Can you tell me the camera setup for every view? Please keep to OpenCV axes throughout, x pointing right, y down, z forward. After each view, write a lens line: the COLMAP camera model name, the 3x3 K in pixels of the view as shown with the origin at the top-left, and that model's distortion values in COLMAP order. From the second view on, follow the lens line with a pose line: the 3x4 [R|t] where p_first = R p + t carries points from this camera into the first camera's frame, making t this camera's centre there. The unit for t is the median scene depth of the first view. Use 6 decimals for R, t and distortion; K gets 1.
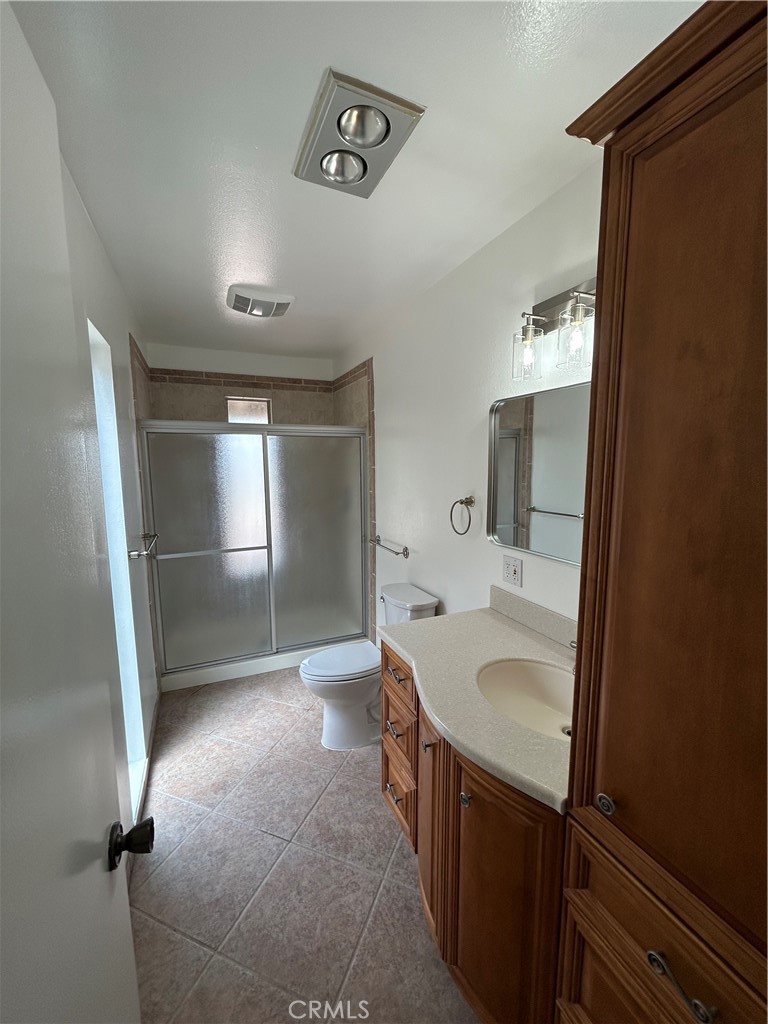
lens RADIAL K [[408.6, 0, 384.0], [0, 408.6, 512.0], [0, 0, 1]] dist [-0.000080, 0.000058]
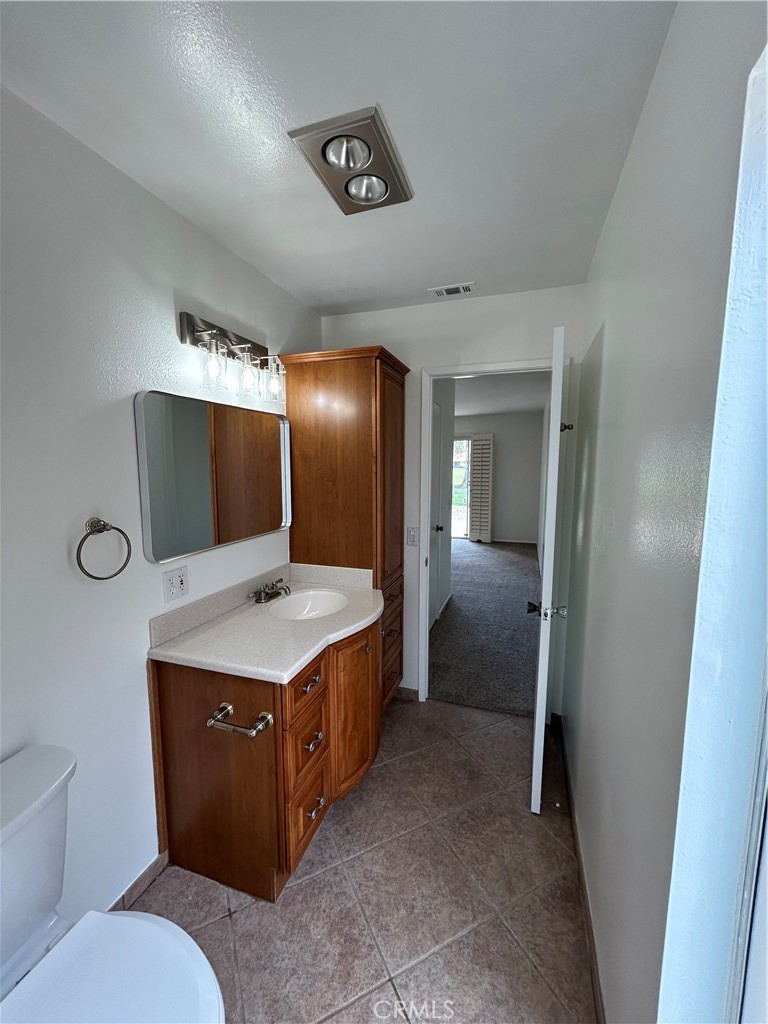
lens RADIAL K [[408.6, 0, 384.0], [0, 408.6, 512.0], [0, 0, 1]] dist [-0.000080, 0.000058]
pose [[-0.733656, -0.077006, 0.675143, -0.716752], [0.090842, 0.973525, 0.209754, -0.183785], [-0.673421, 0.215218, -0.707237, 1.479775]]
